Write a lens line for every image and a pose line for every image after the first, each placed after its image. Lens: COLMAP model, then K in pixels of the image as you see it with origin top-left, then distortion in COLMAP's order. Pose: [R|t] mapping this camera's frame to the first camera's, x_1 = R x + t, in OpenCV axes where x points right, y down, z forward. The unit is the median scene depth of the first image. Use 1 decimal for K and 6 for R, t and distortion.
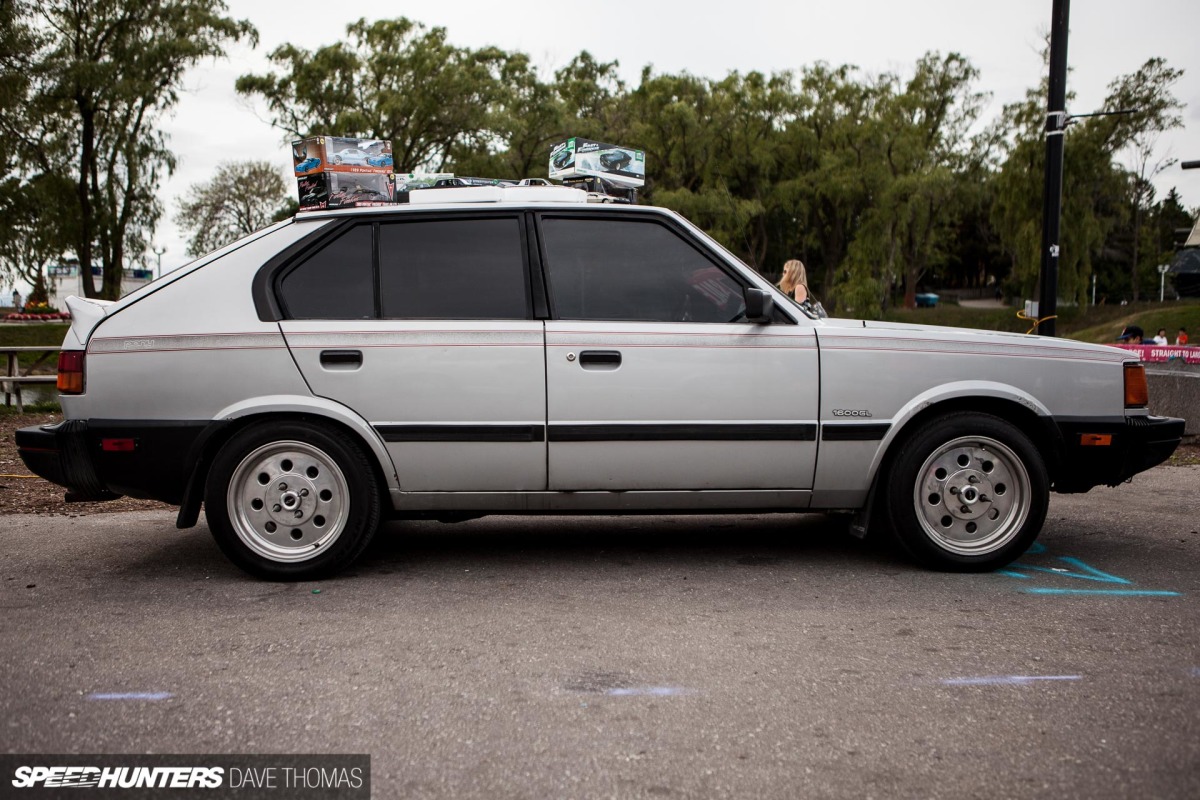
lens RADIAL K [[1085.7, 0, 600.3], [0, 1085.7, 379.1], [0, 0, 1]] dist [-0.085650, 0.099783]
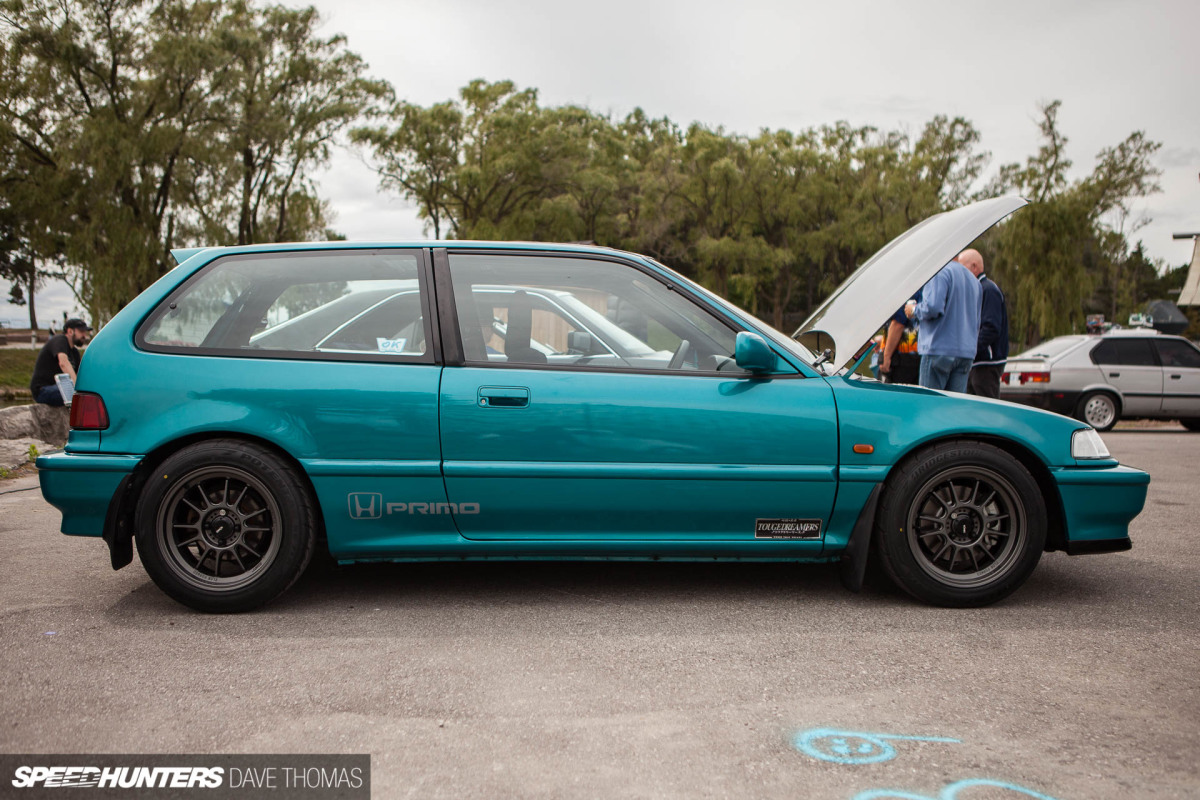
lens RADIAL K [[1095.0, 0, 640.0], [0, 1095.0, 404.2], [0, 0, 1]] dist [-0.067343, 0.007997]
pose [[0.997575, 0.020359, 0.066552, -0.073636], [-0.019798, 0.999763, -0.009079, 0.005166], [-0.066721, 0.007739, 0.997742, -0.092837]]
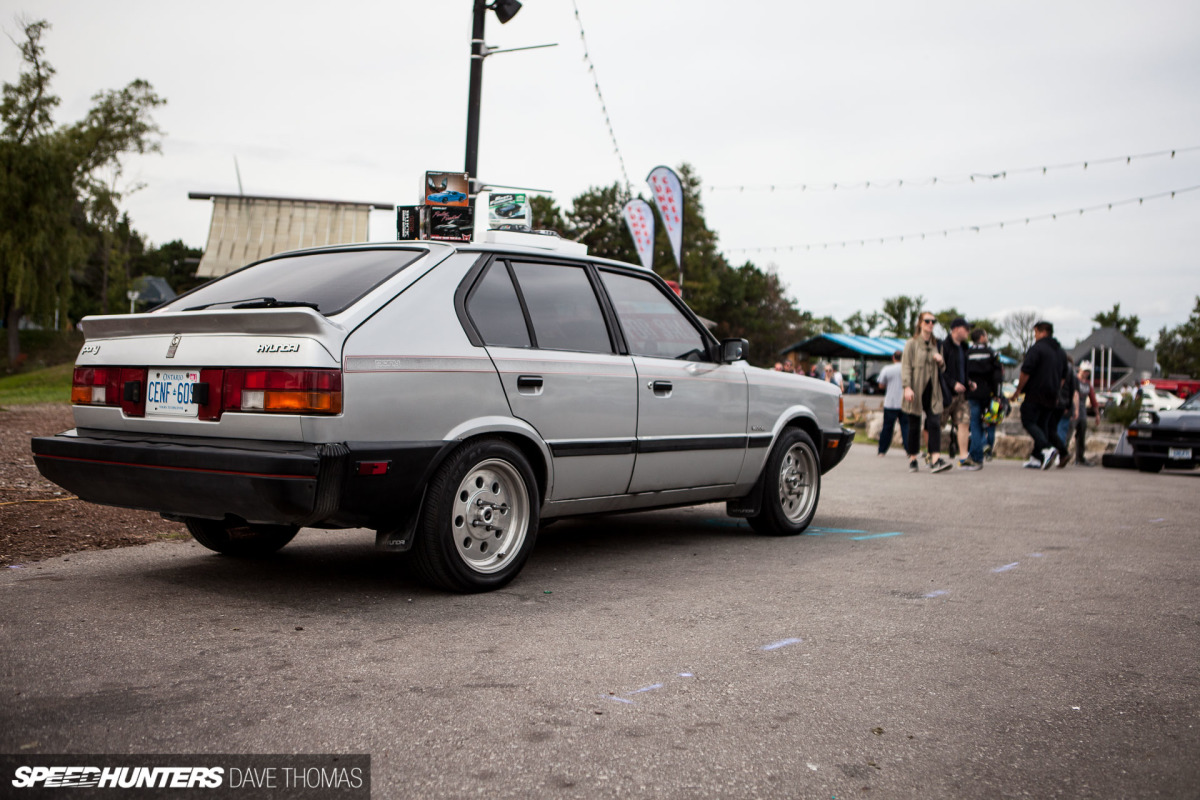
lens RADIAL K [[1194.6, 0, 600.0], [0, 1194.6, 400.0], [0, 0, 1]] dist [-0.125541, 0.164979]
pose [[0.630963, 0.009123, 0.775760, -0.038172], [-0.002346, 0.999949, -0.009851, 0.000335], [-0.775810, 0.004396, 0.630952, 0.005652]]
